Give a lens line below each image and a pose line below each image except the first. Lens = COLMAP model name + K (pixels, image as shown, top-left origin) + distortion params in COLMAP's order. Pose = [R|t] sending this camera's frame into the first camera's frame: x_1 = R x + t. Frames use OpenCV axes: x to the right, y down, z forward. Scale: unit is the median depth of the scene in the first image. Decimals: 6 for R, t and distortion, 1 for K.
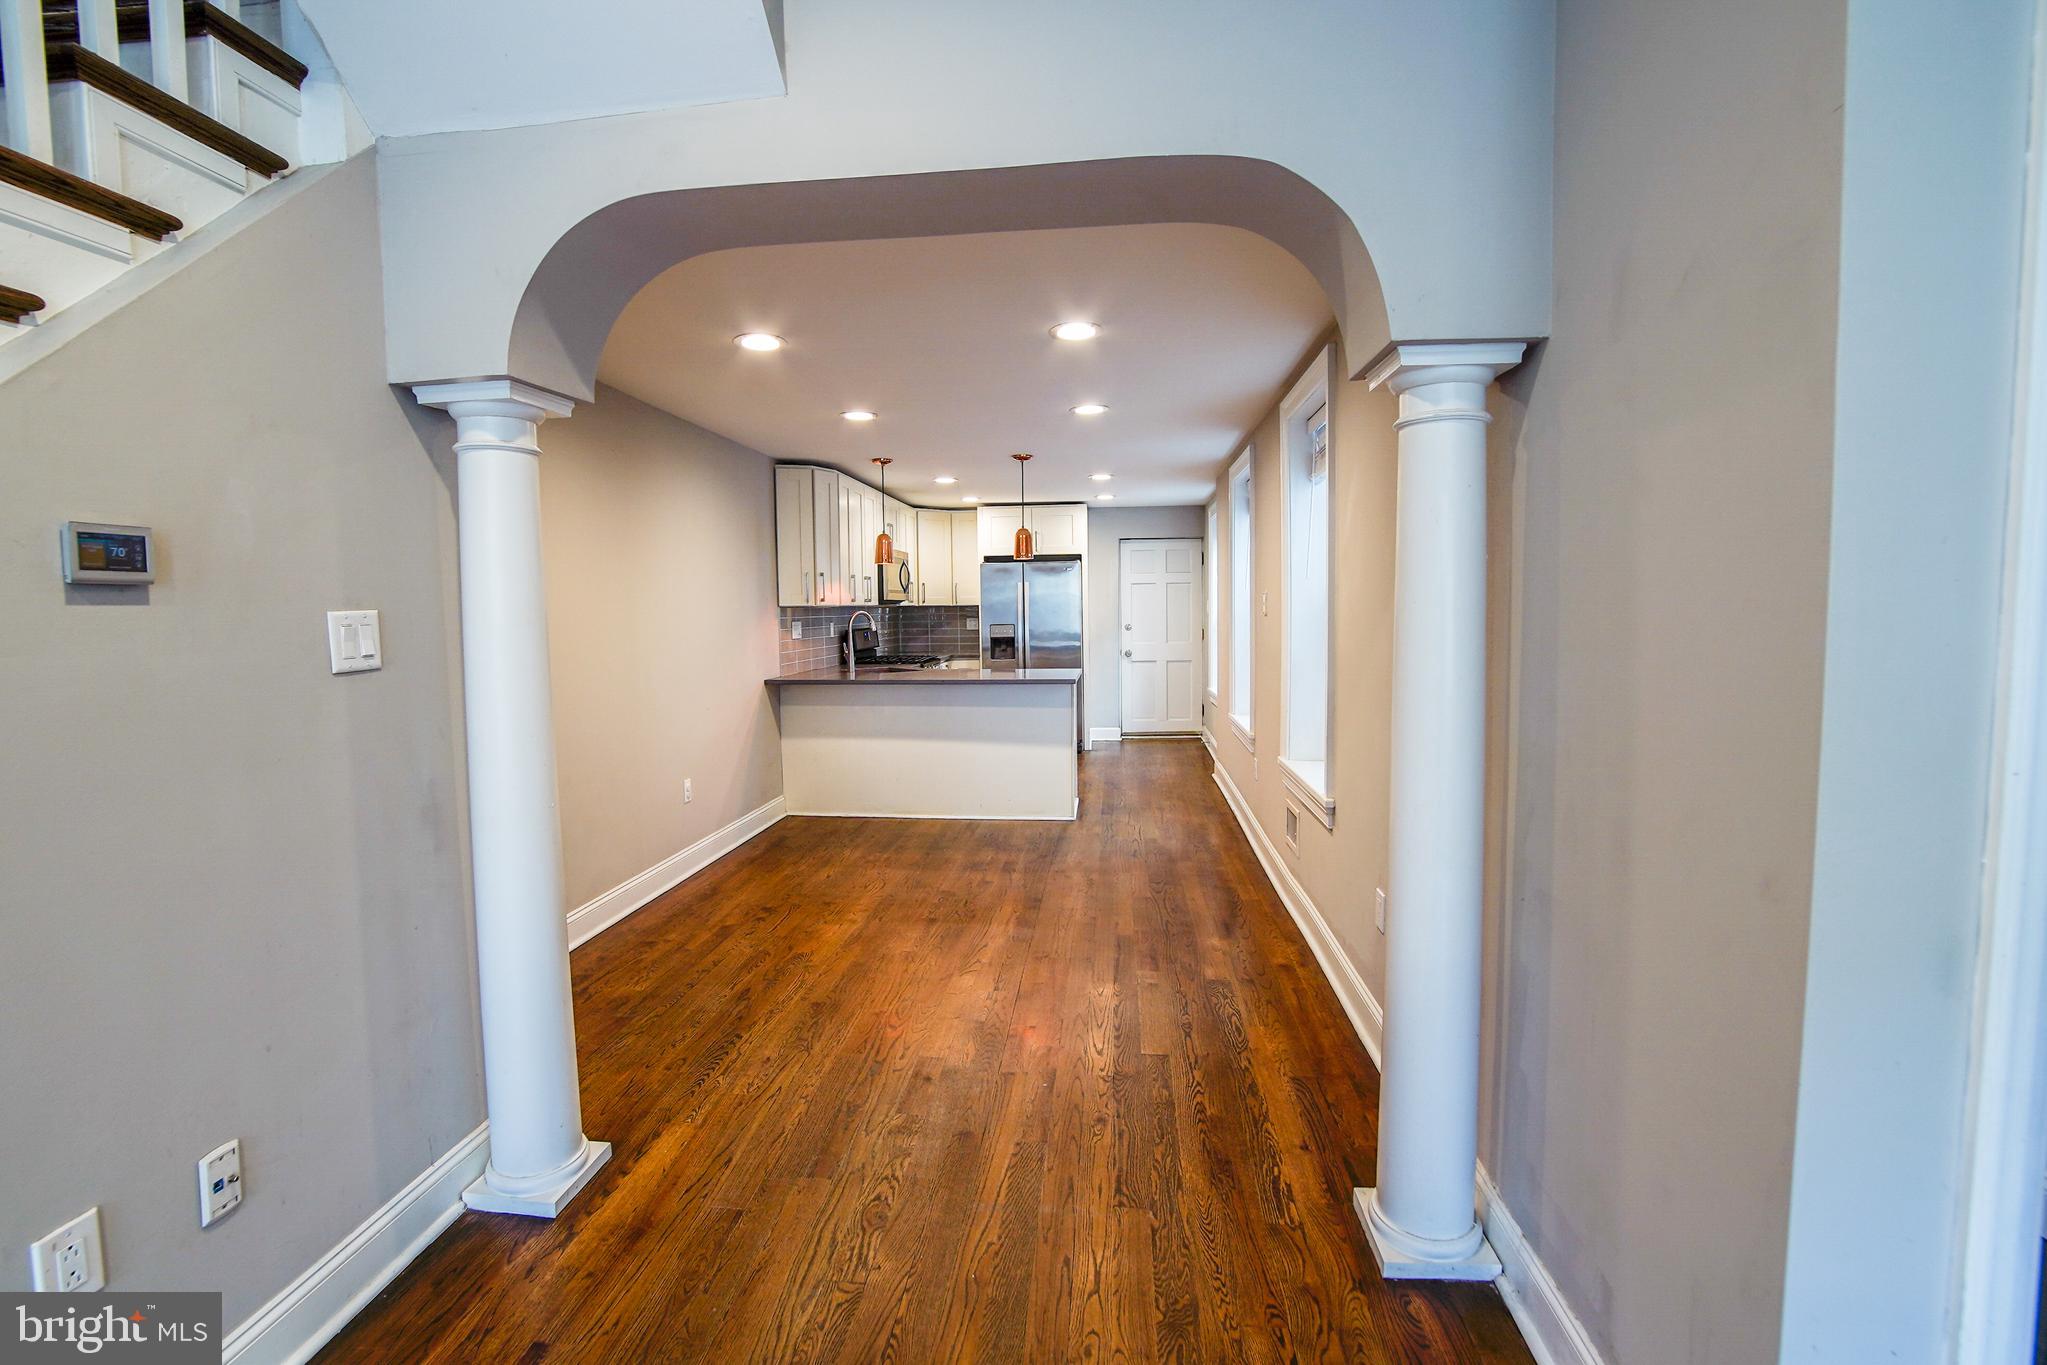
lens RADIAL K [[912.2, 0, 1024.9], [0, 912.2, 649.5], [0, 0, 1]] dist [-0.030907, 0.000360]
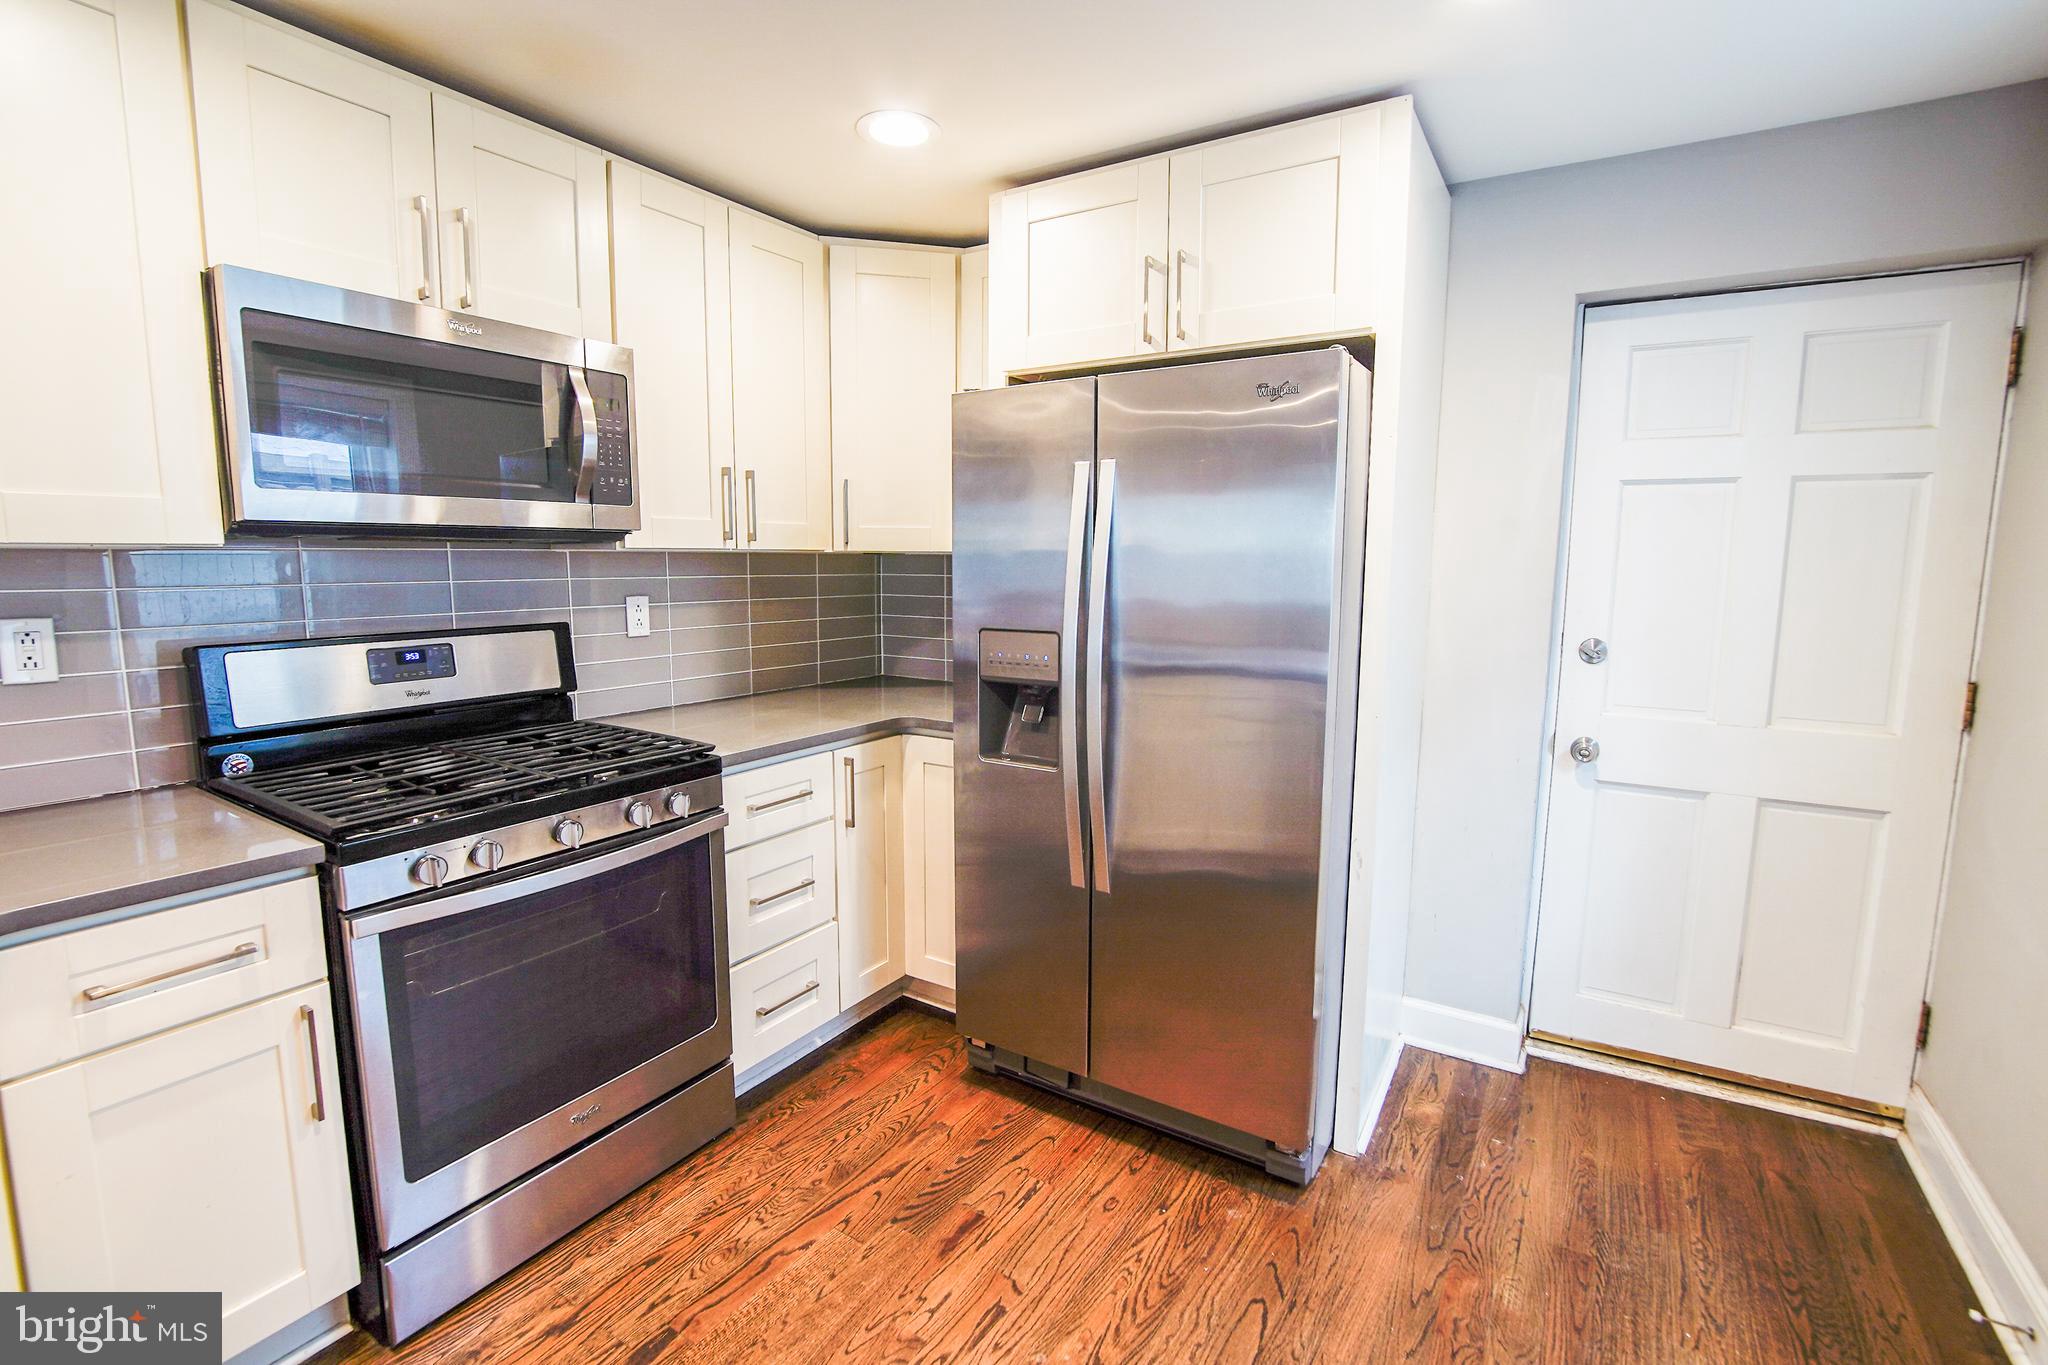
lens RADIAL K [[906.7, 0, 1021.3], [0, 906.7, 670.4], [0, 0, 1]] dist [-0.030415, 0.000469]
pose [[0.891100, 0.072857, -0.447921, 0.108063], [-0.036632, 0.995356, 0.089023, -0.045774], [0.452327, -0.062921, 0.889630, 0.911109]]
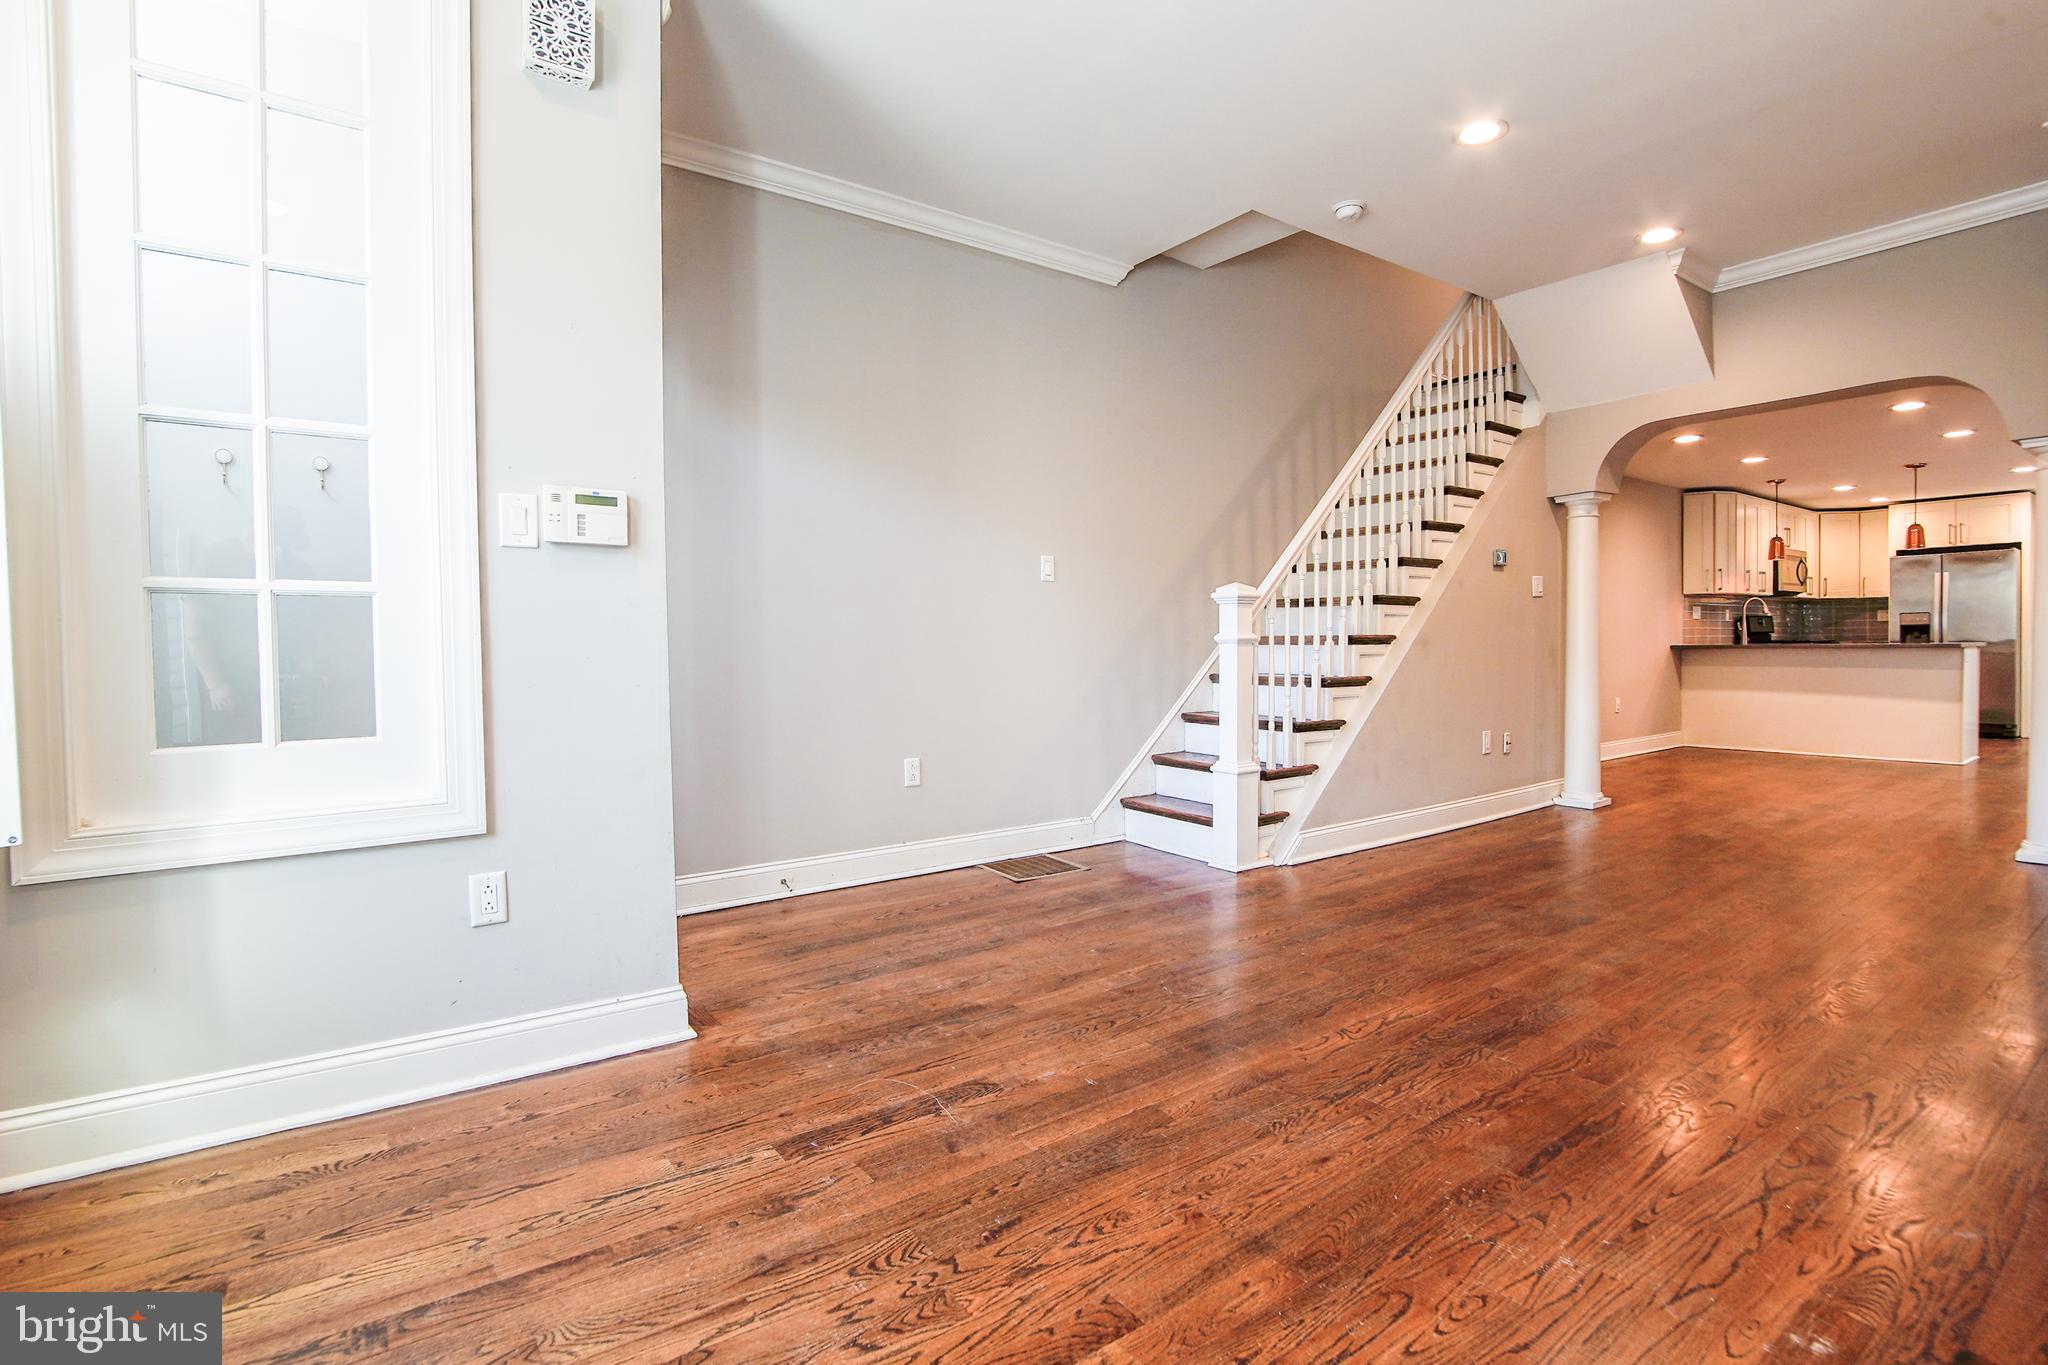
lens RADIAL K [[992.3, 0, 1024.0], [0, 992.3, 682.5], [0, 0, 1]] dist [-0.016263, 0.000872]
pose [[0.677028, 0.026829, -0.735468, 0.137102], [-0.028088, 0.999549, 0.010606, 0.085366], [0.735421, 0.013477, 0.677476, -0.654732]]
